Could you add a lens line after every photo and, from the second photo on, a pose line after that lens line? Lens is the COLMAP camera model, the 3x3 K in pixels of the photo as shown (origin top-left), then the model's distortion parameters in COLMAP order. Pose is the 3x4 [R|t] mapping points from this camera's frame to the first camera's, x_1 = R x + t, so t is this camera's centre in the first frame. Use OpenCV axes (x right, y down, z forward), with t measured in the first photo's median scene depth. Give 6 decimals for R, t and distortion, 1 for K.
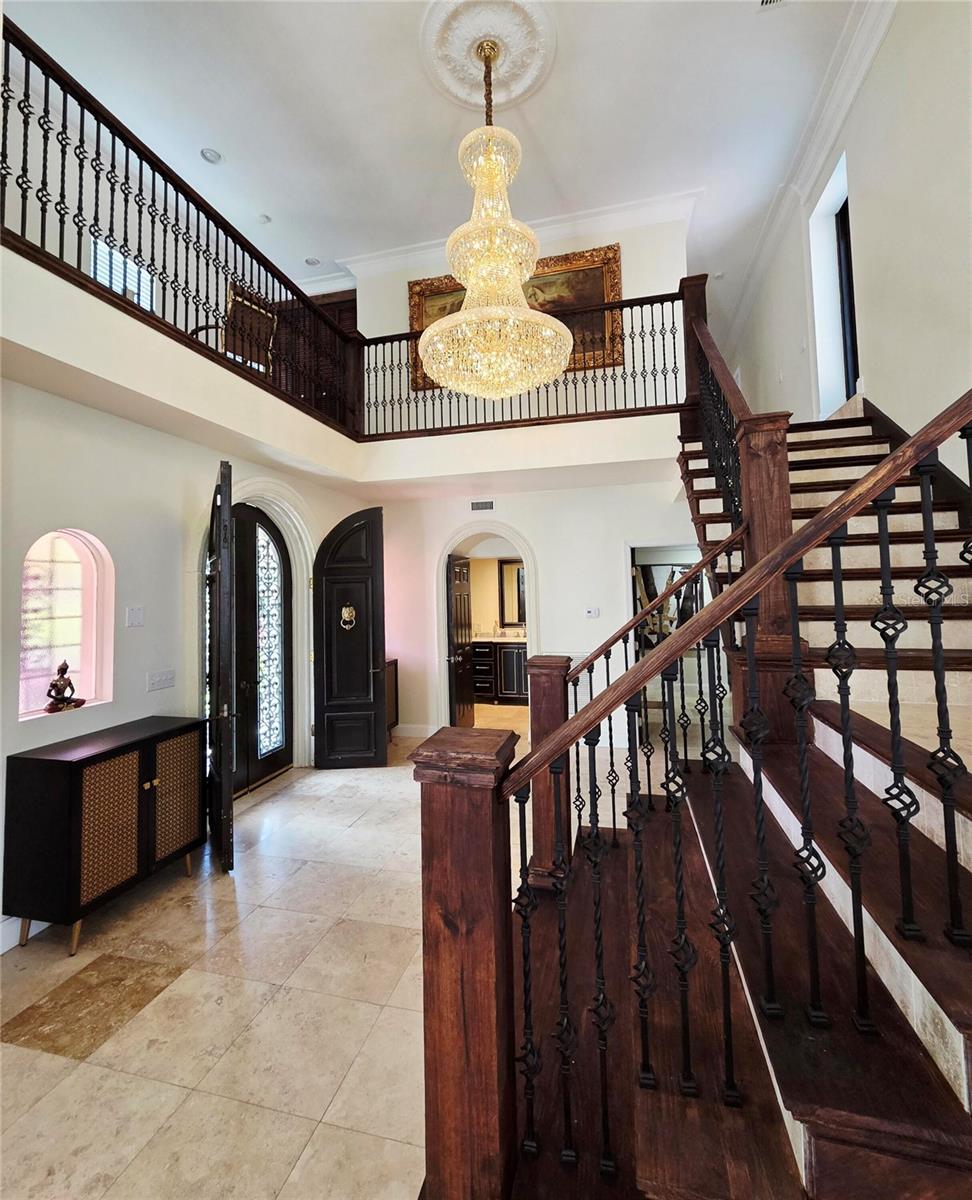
lens RADIAL K [[537.3, 0, 486.0], [0, 537.3, 600.0], [0, 0, 1]] dist [0.000266, 0.000011]
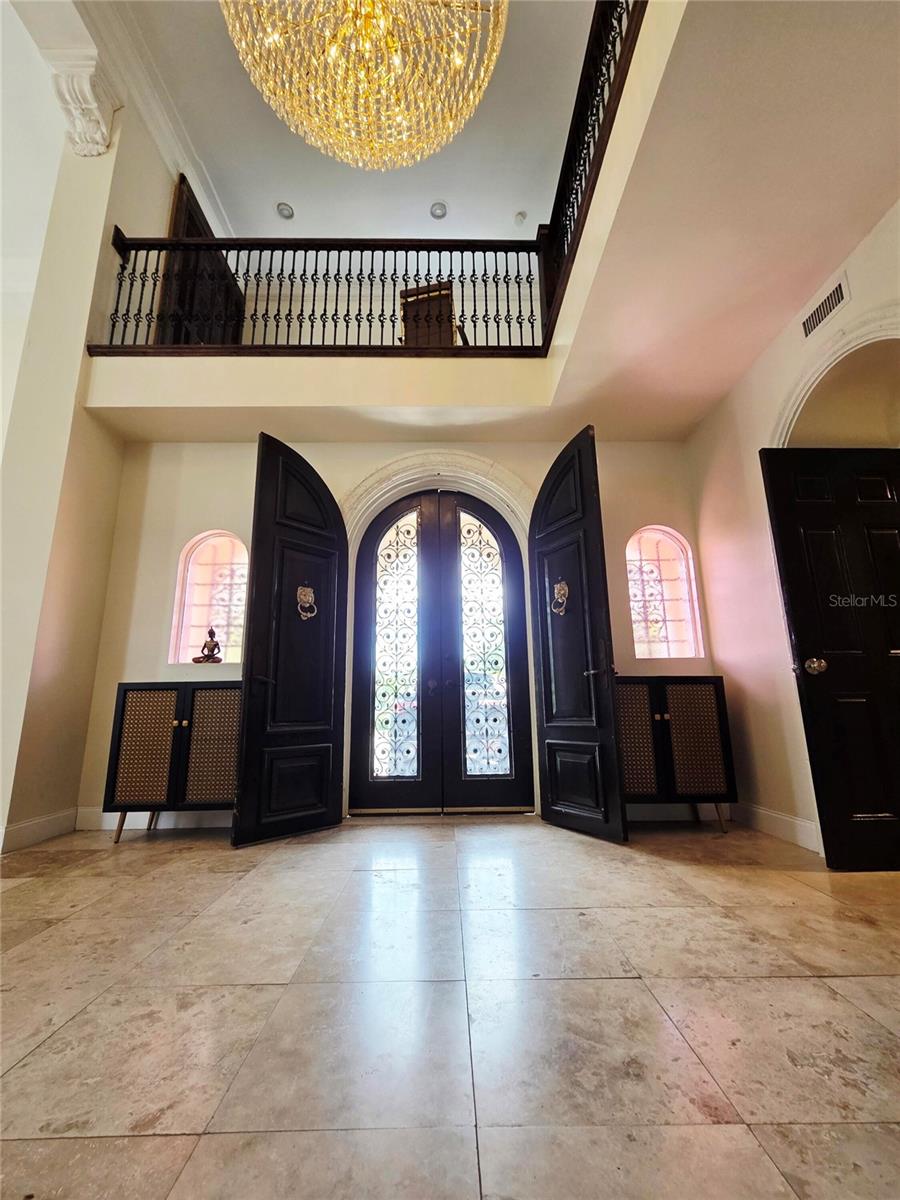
lens RADIAL K [[493.2, 0, 450.5], [0, 493.2, 603.4], [0, 0, 1]] dist [0.003382, 0.000082]
pose [[0.260777, -0.186610, -0.947192, 0.500936], [-0.006216, 0.980795, -0.194942, 0.266842], [0.965379, 0.056724, 0.254609, 1.149608]]
